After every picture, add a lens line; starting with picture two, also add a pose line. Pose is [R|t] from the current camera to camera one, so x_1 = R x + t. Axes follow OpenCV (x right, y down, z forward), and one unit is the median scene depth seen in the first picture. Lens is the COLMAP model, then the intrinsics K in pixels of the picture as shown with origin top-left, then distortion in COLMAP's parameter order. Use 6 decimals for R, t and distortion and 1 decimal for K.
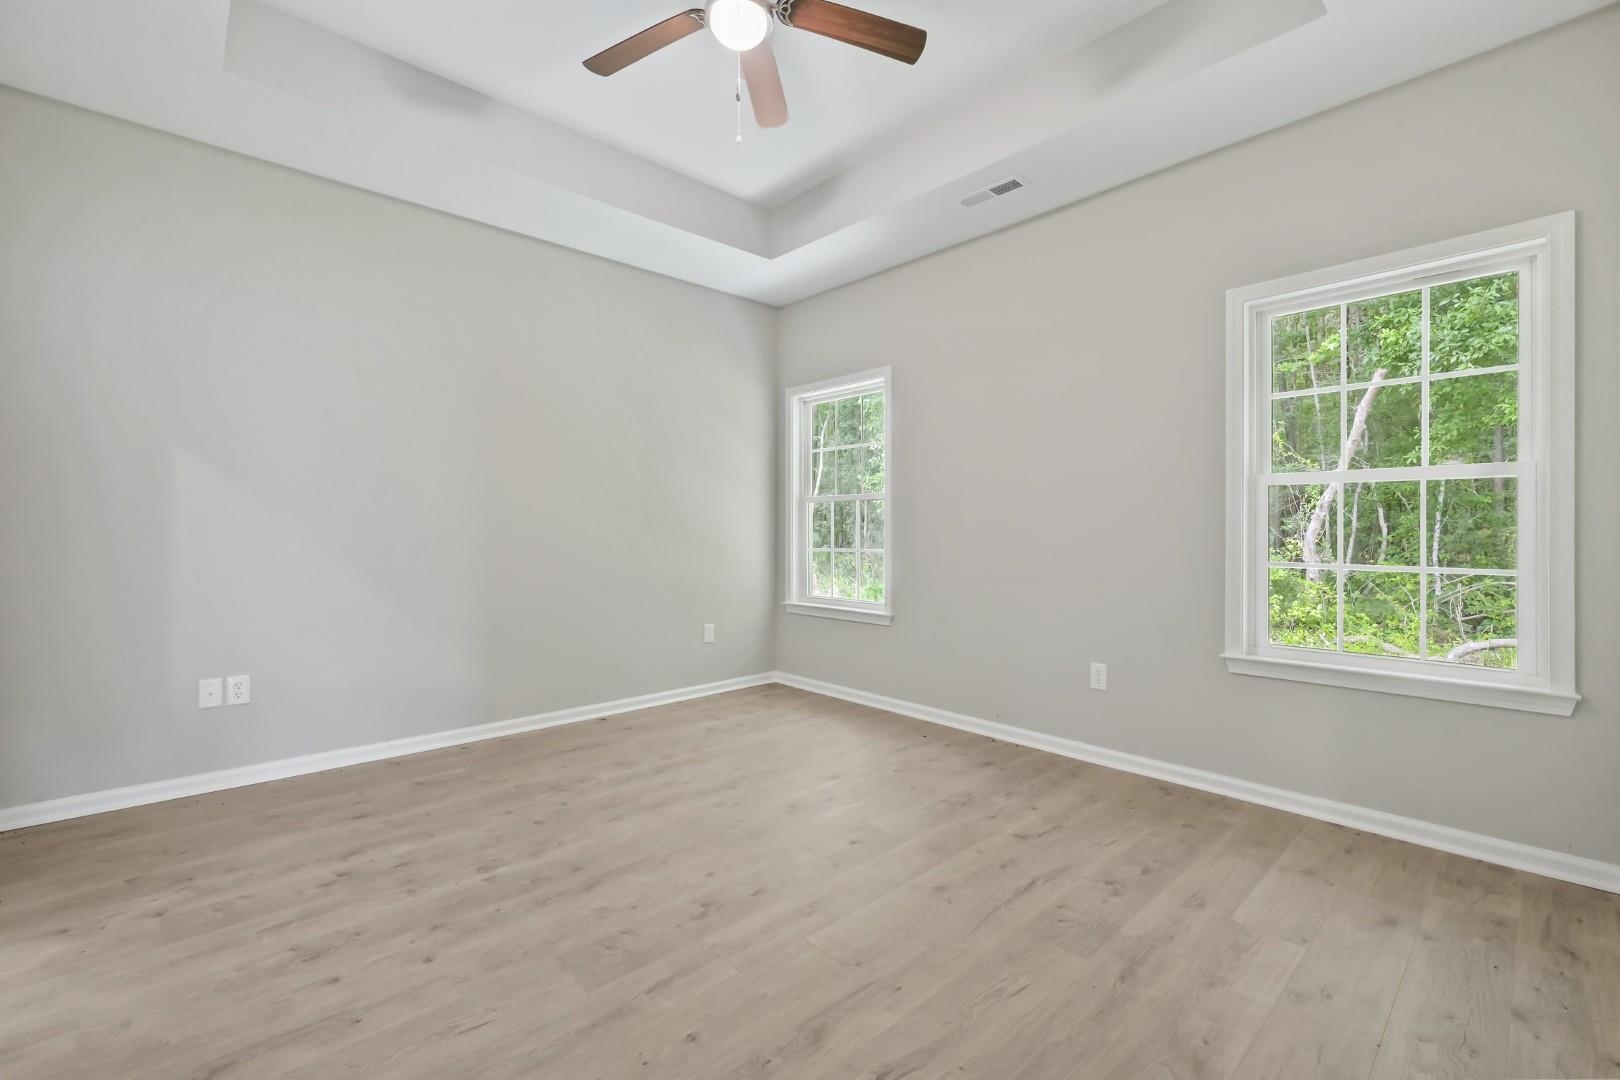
lens RADIAL K [[697.9, 0, 811.6], [0, 697.9, 534.9], [0, 0, 1]] dist [0.002654, -0.000369]
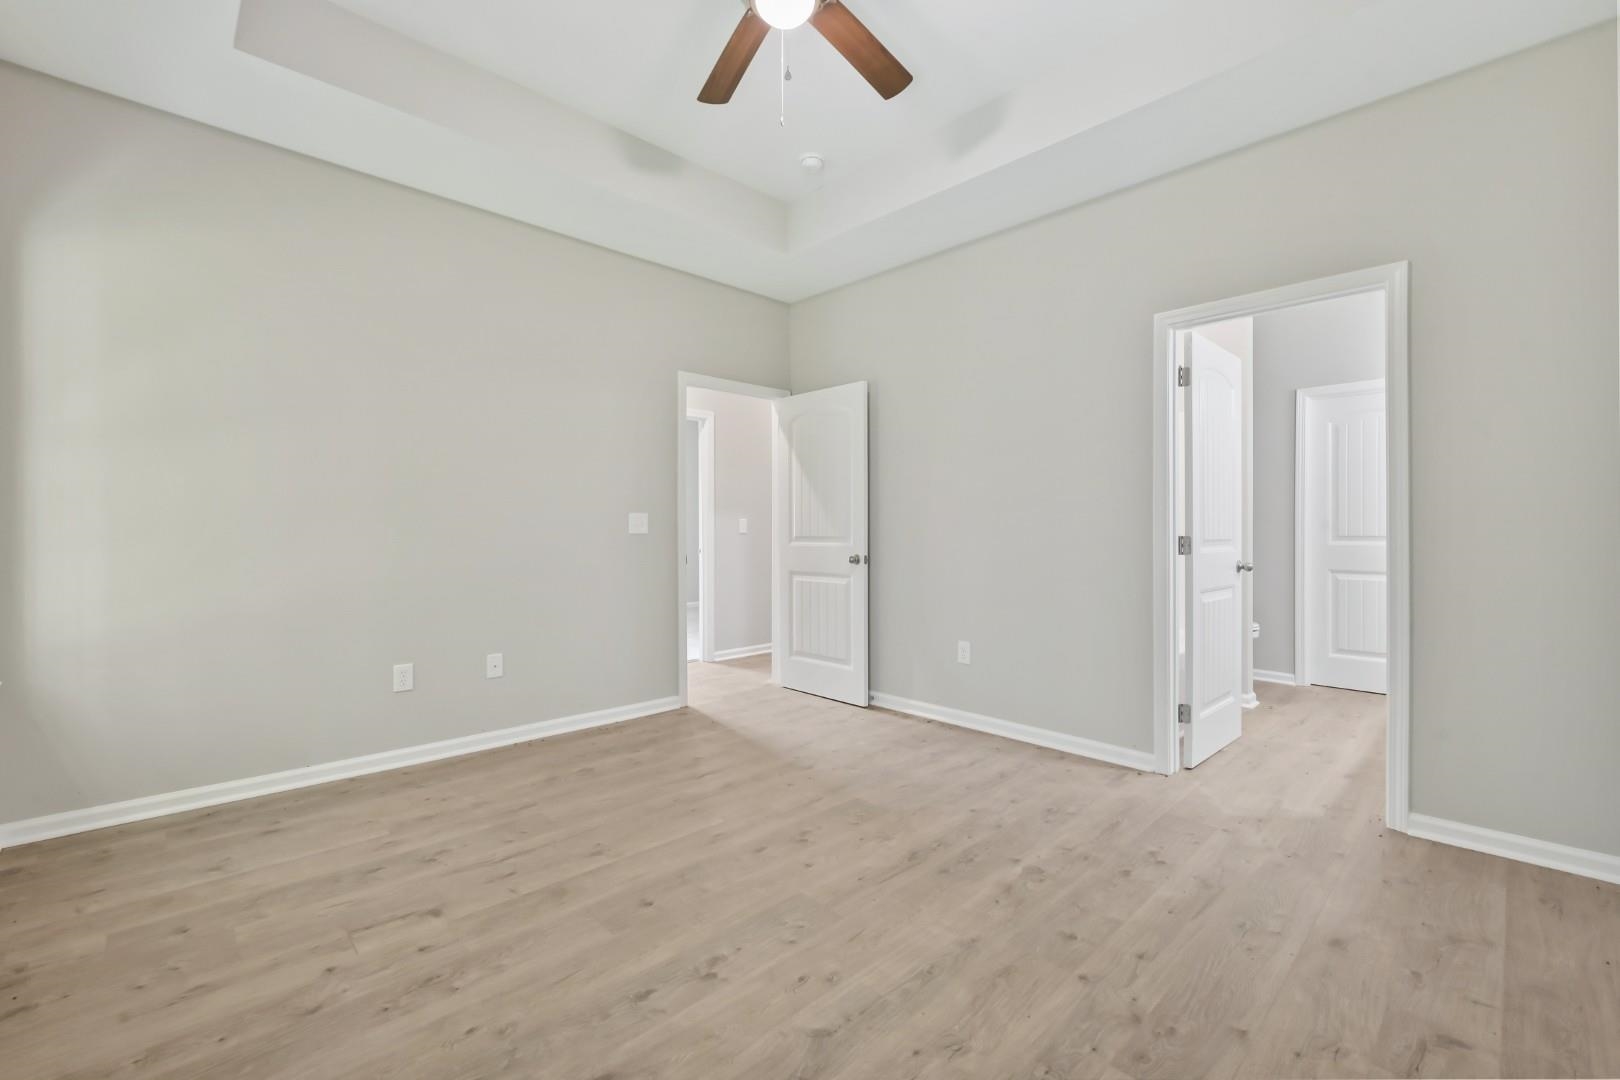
lens RADIAL K [[697.9, 0, 803.8], [0, 697.9, 530.9], [0, 0, 1]] dist [0.002654, -0.000369]
pose [[-0.999967, -0.001653, -0.008003, -0.132097], [-0.001742, 0.999937, 0.011129, -0.017415], [0.007984, 0.011143, -0.999906, 2.042016]]
